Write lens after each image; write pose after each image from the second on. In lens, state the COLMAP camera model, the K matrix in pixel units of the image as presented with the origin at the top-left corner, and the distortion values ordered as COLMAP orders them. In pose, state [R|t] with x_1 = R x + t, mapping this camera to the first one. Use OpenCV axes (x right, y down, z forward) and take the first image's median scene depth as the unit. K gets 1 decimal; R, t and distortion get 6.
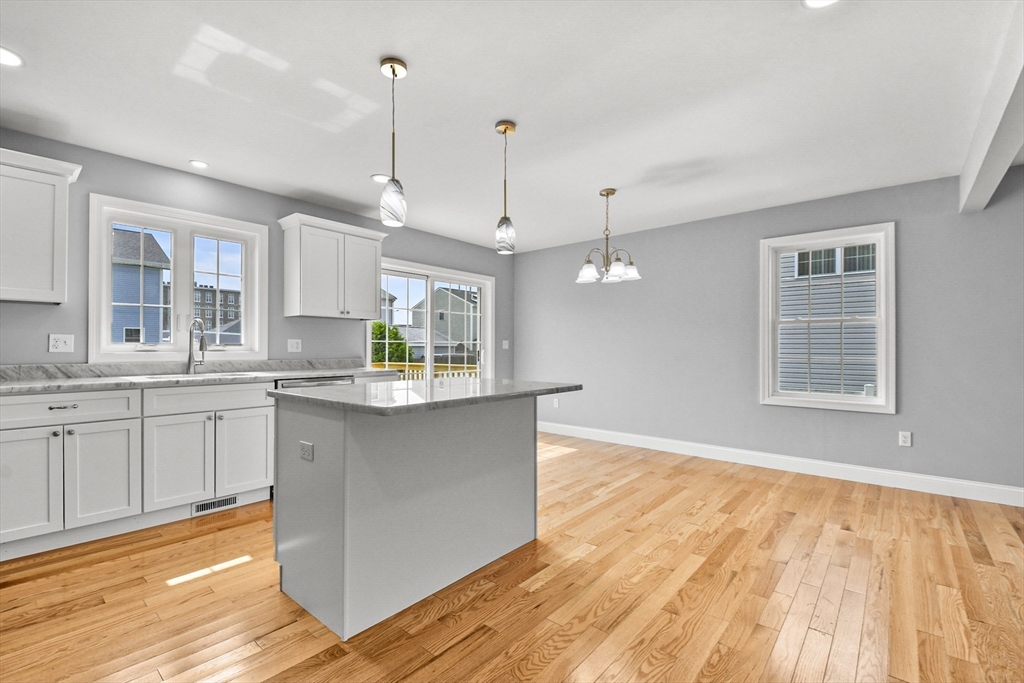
lens RADIAL K [[451.1, 0, 507.3], [0, 451.1, 349.0], [0, 0, 1]] dist [0.022999, -0.017574]
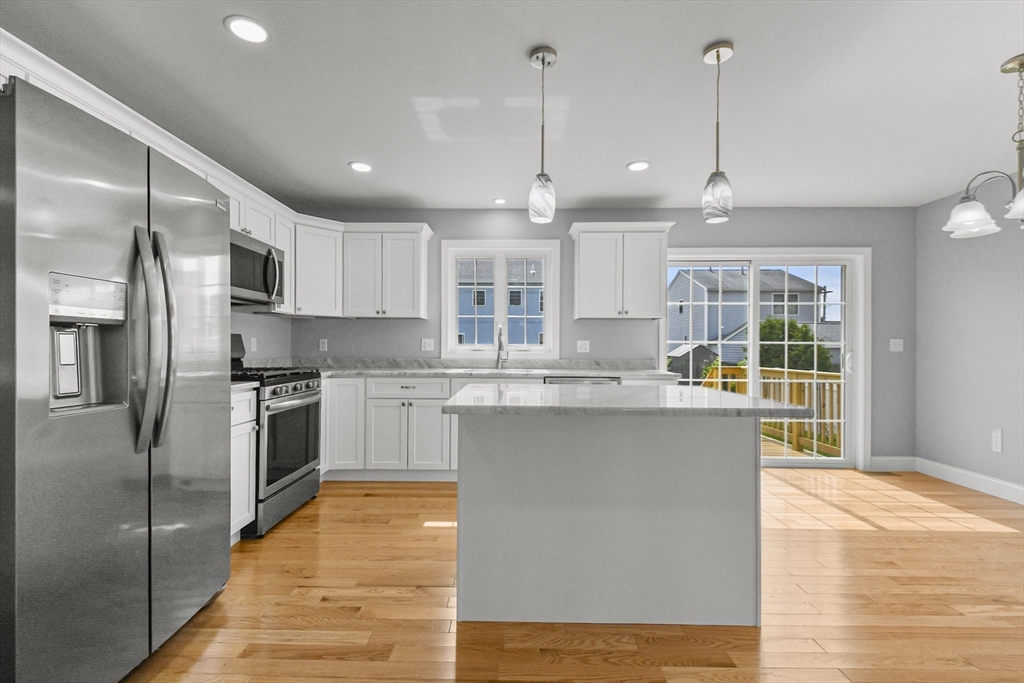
lens RADIAL K [[457.2, 0, 503.2], [0, 457.2, 346.7], [0, 0, 1]] dist [0.040300, -0.017639]
pose [[0.642076, 0.000016, -0.766641, 0.308889], [-0.006147, 0.999968, -0.005127, 0.000073], [0.766616, 0.008005, 0.642056, 0.211885]]
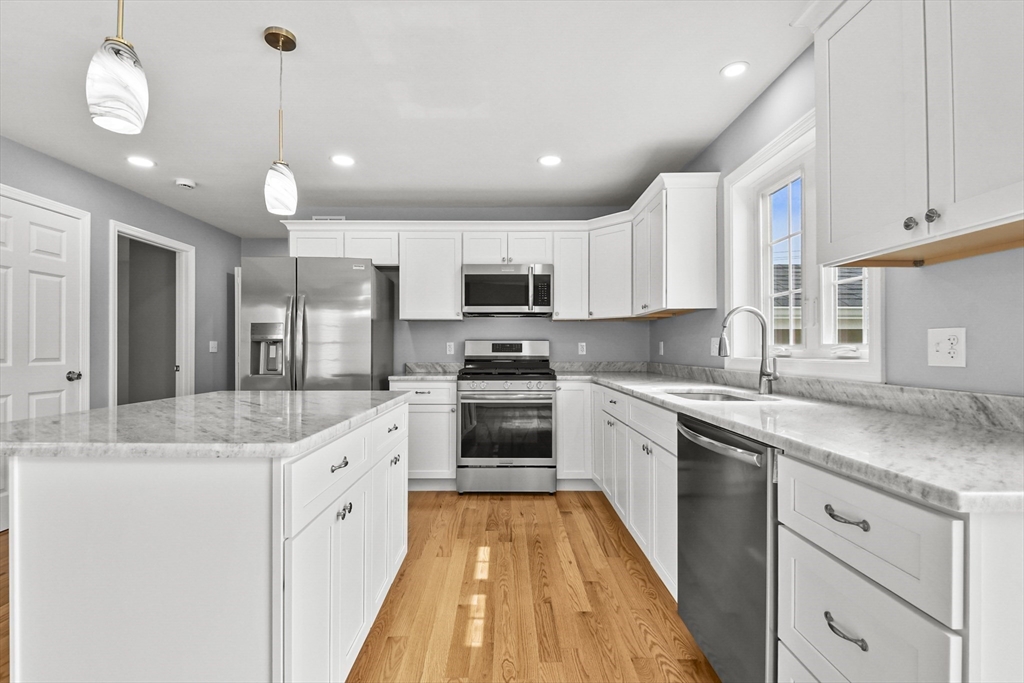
lens RADIAL K [[451.1, 0, 507.3], [0, 451.1, 349.0], [0, 0, 1]] dist [0.022999, -0.017574]
pose [[-0.755279, -0.002831, -0.655397, -0.005825], [-0.004251, 0.999991, 0.000579, -0.005902], [0.655389, 0.003223, -0.755284, 1.358655]]
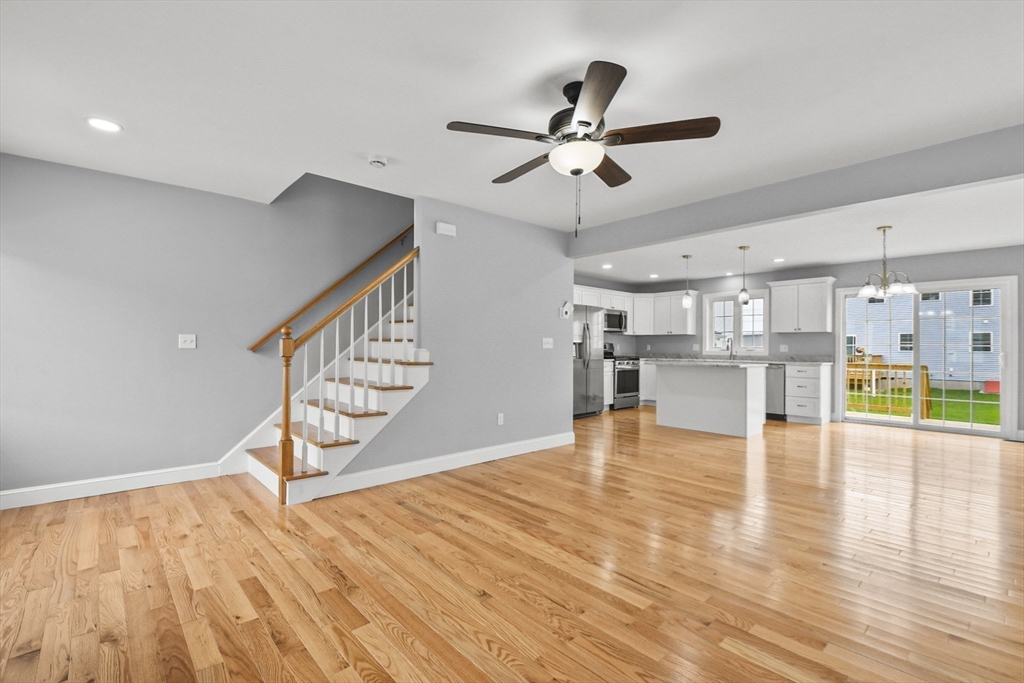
lens RADIAL K [[451.1, 0, 507.3], [0, 451.1, 349.0], [0, 0, 1]] dist [0.022999, -0.017574]
pose [[-0.122625, 0.000677, -0.992453, 2.012743], [-0.011344, 0.999933, 0.002083, 0.006805], [0.992388, 0.011514, -0.122609, 0.123762]]
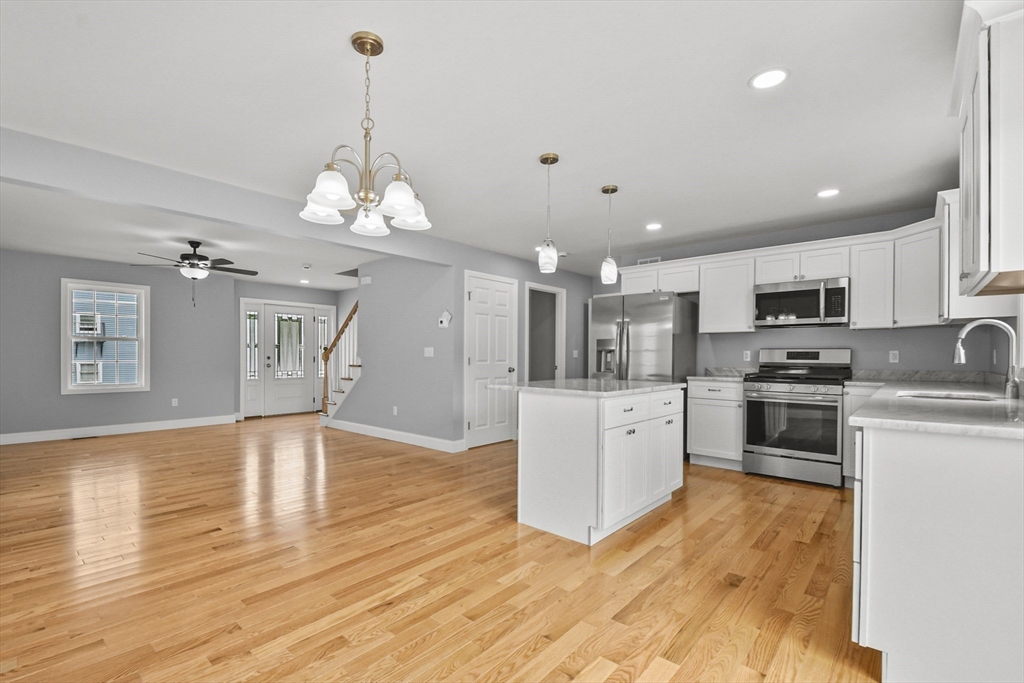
lens RADIAL K [[457.2, 0, 503.2], [0, 457.2, 346.7], [0, 0, 1]] dist [0.040300, -0.017639]
pose [[-0.999898, -0.007003, 0.012442, 0.077204], [-0.007189, 0.999861, -0.015027, -0.008030], [-0.012335, -0.015115, -0.999810, 1.873024]]
